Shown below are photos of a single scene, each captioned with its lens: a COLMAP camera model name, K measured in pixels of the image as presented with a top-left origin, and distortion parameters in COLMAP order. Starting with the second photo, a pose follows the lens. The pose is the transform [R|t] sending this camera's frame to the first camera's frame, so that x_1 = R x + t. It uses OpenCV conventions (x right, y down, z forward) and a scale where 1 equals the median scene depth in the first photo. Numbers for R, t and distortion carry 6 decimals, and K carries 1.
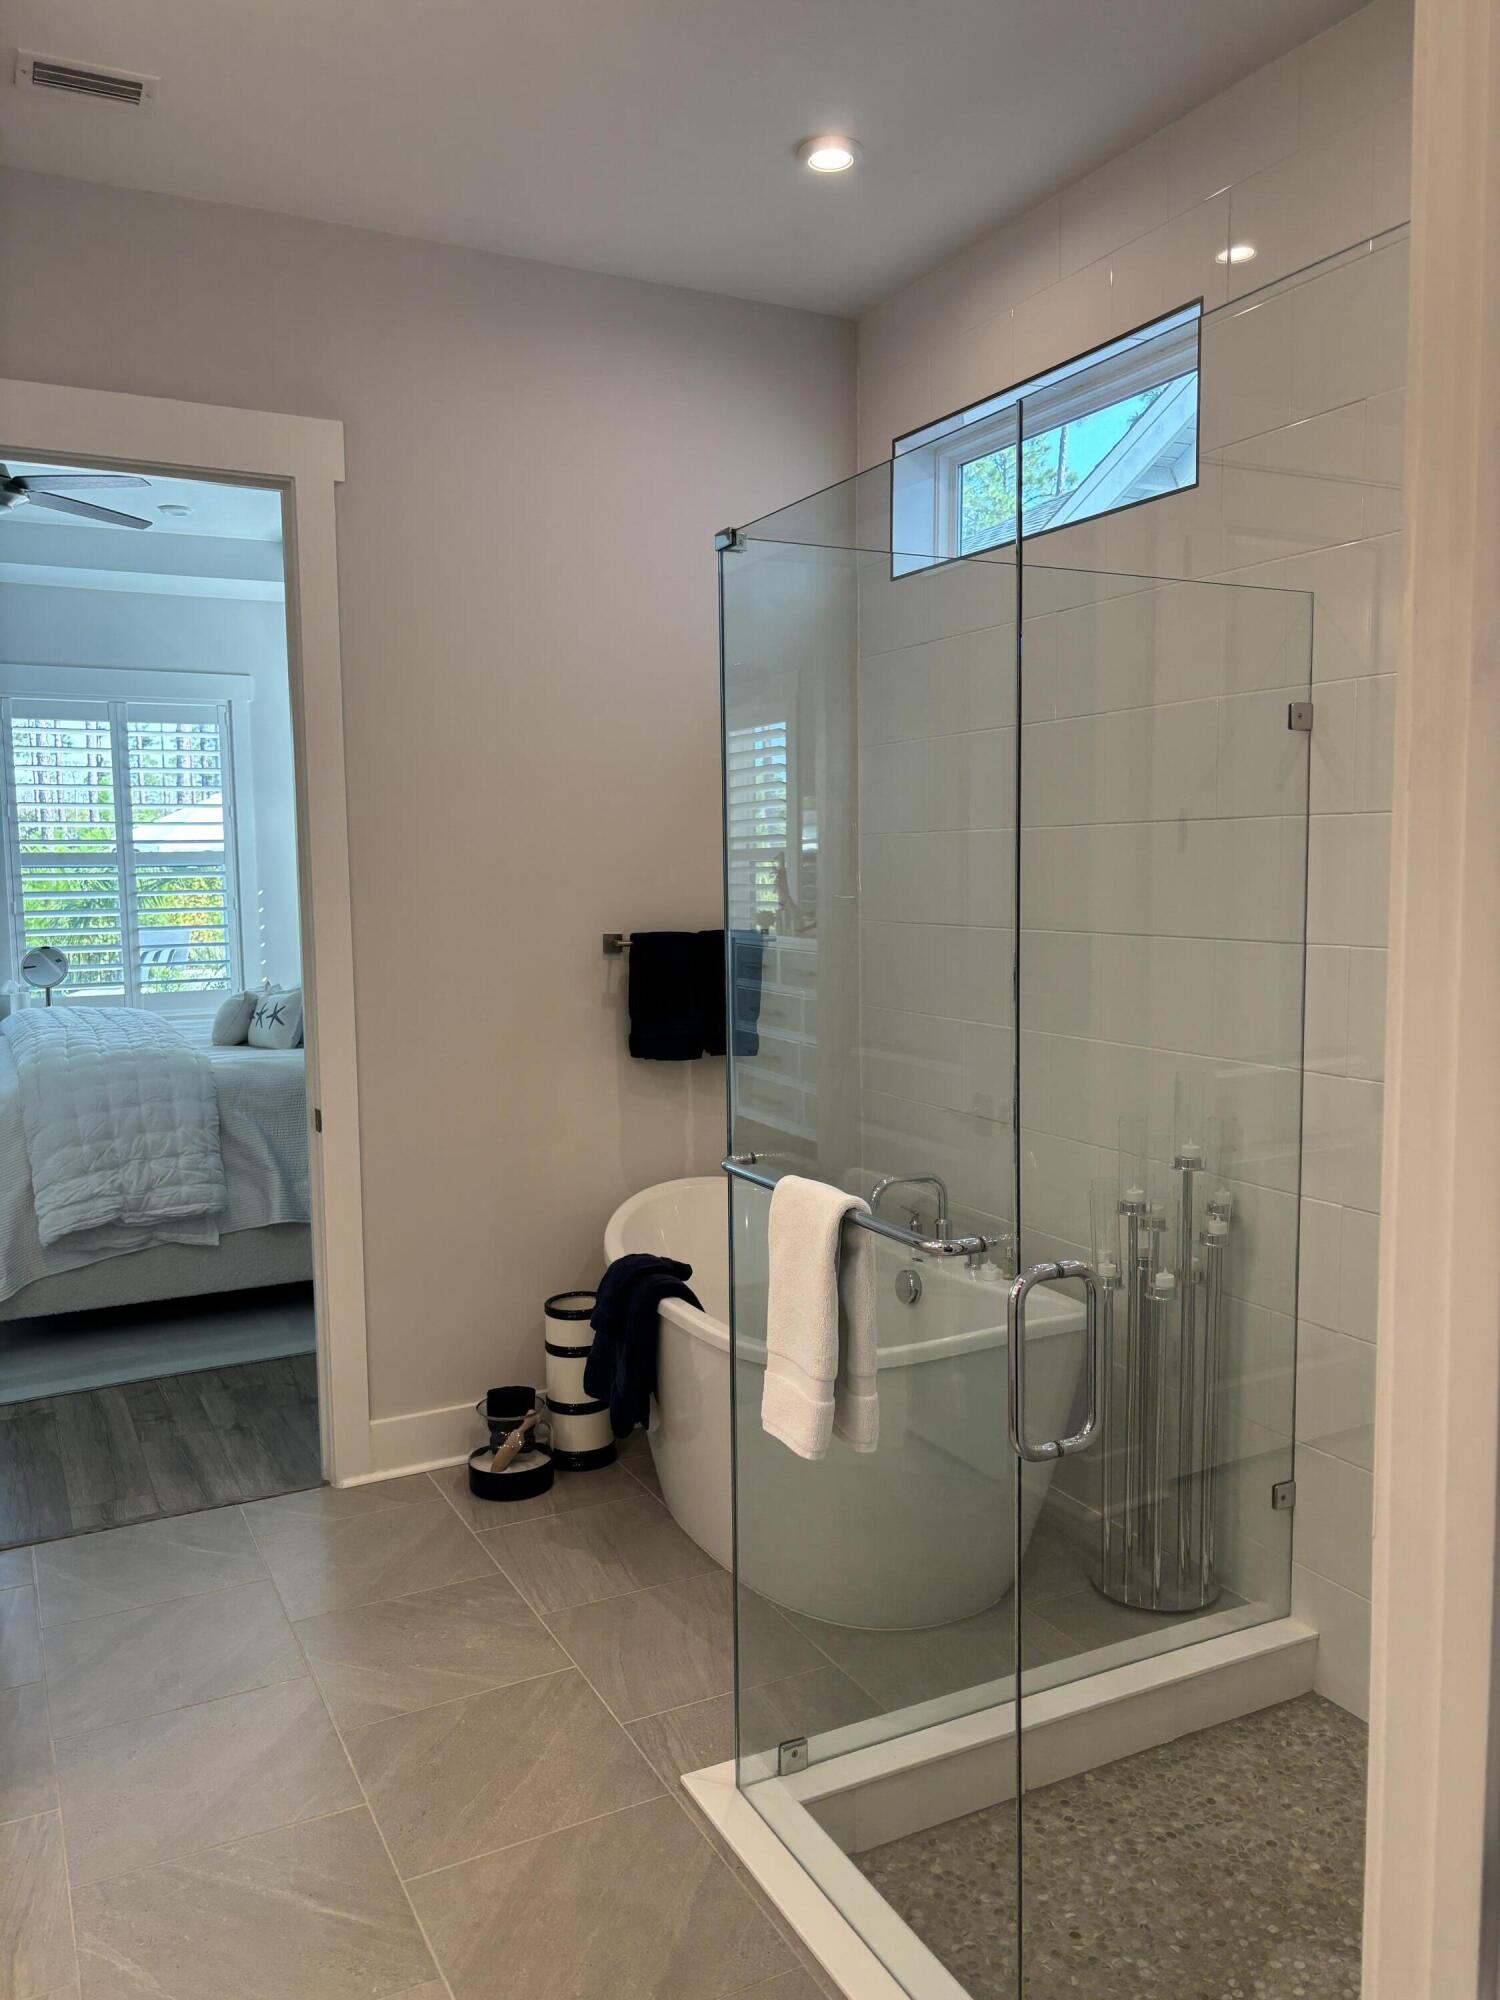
lens RADIAL K [[1506.3, 0, 750.0], [0, 1506.3, 1000.0], [0, 0, 1]] dist [0.040582, -0.042082]
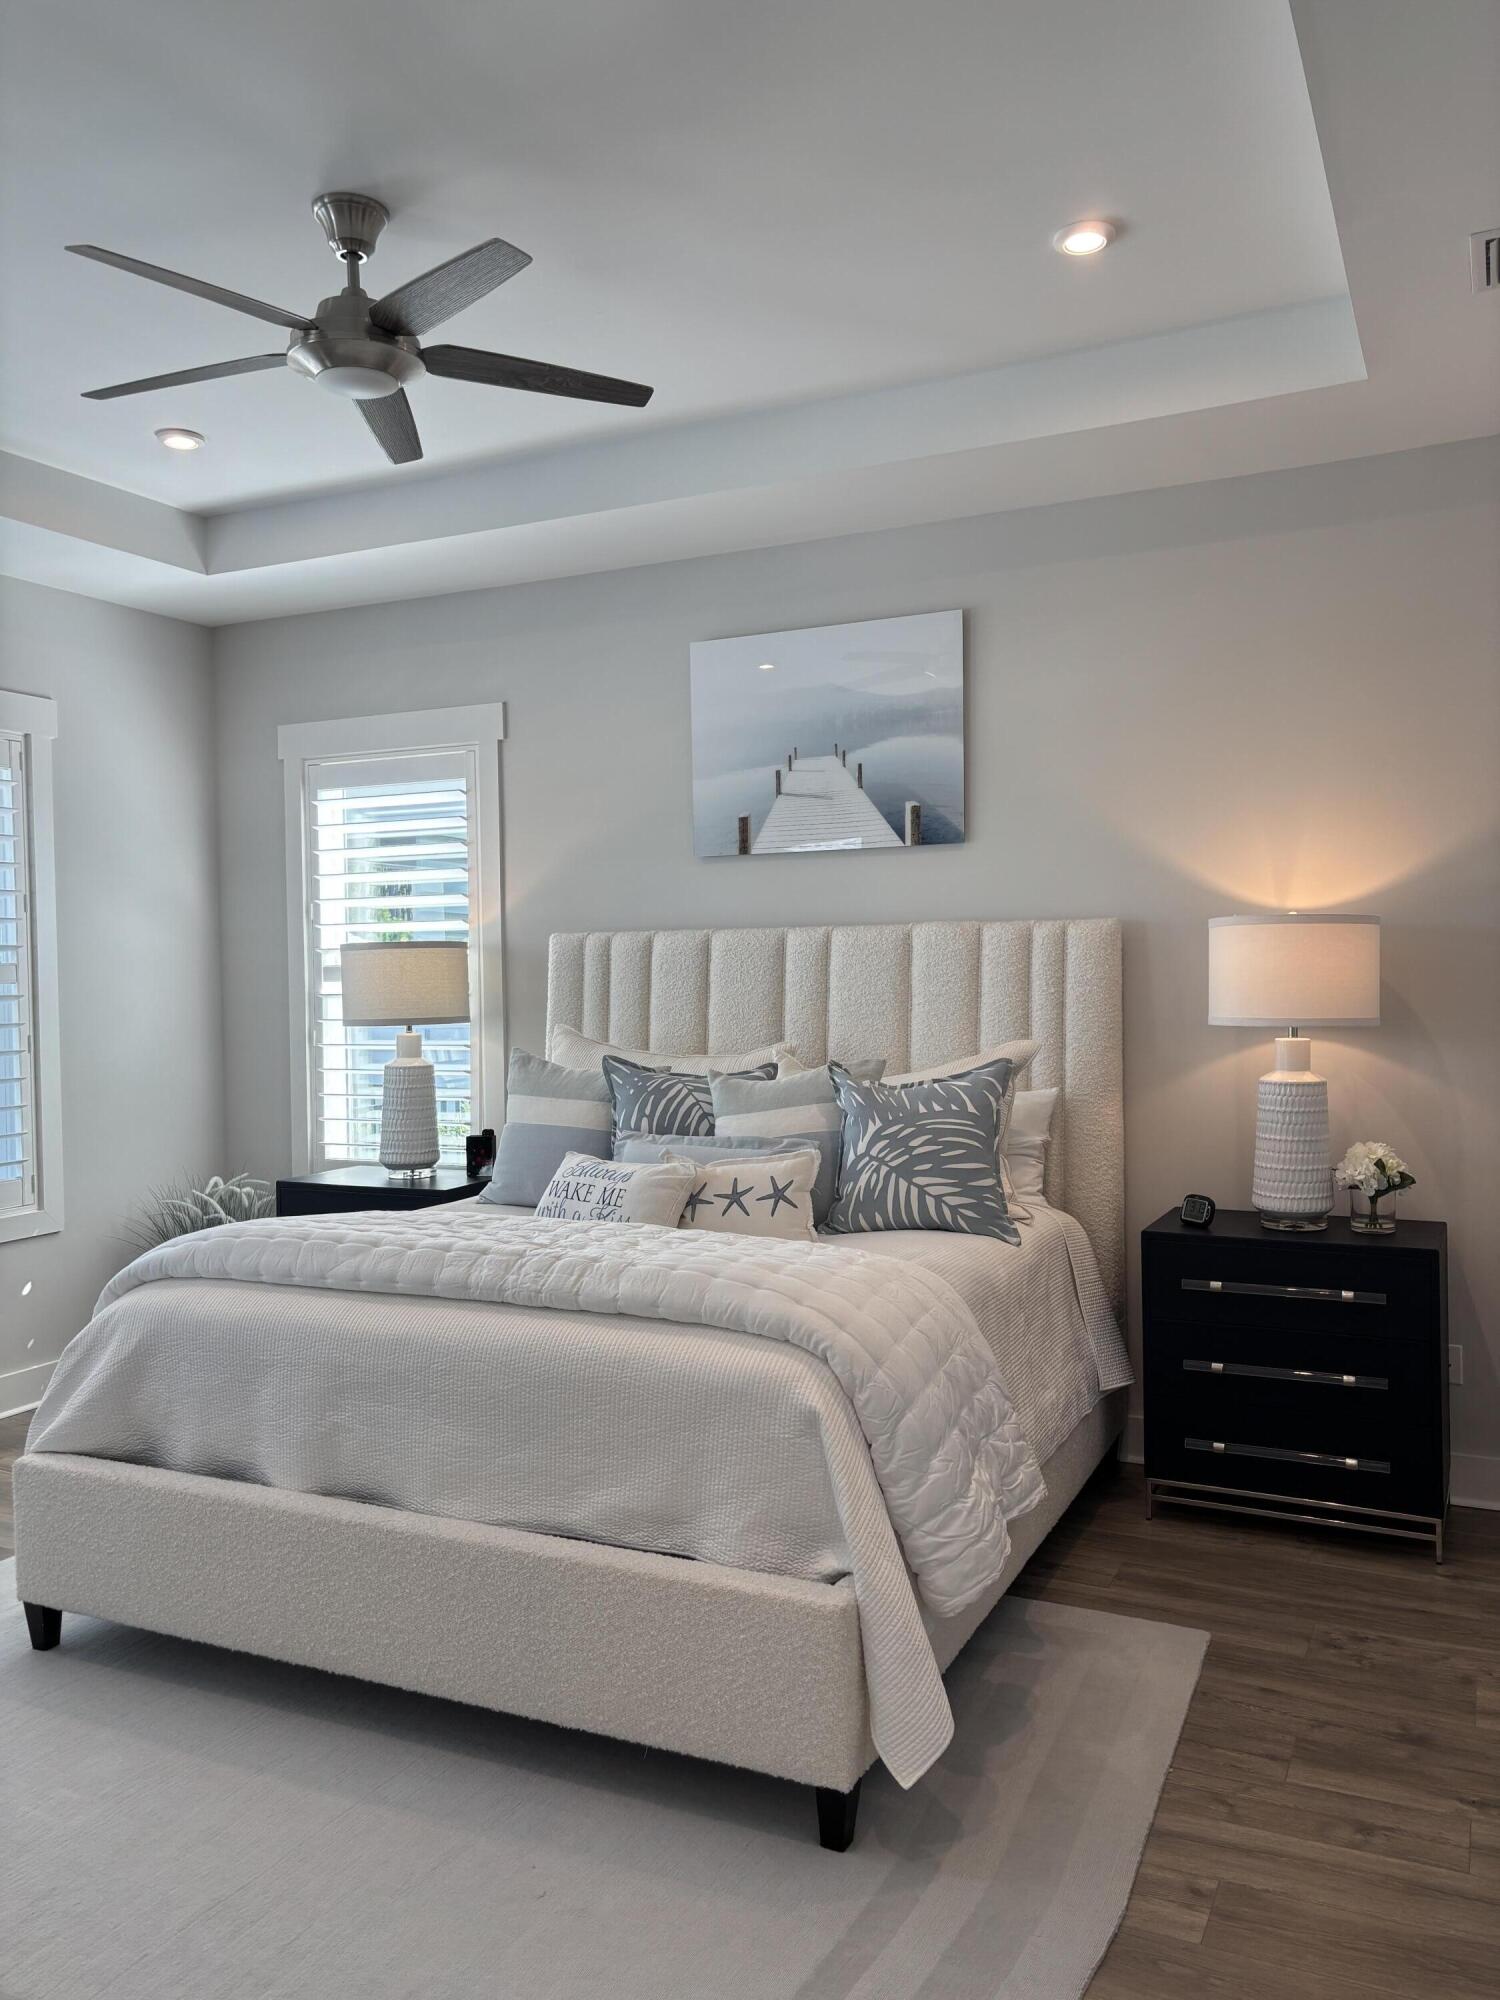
lens RADIAL K [[1506.3, 0, 750.0], [0, 1506.3, 1000.0], [0, 0, 1]] dist [0.040582, -0.042082]
pose [[0.797858, -0.011112, 0.602743, -0.956598], [0.055235, 0.996972, -0.054736, -0.059172], [-0.600310, 0.076964, 0.796055, 0.585209]]
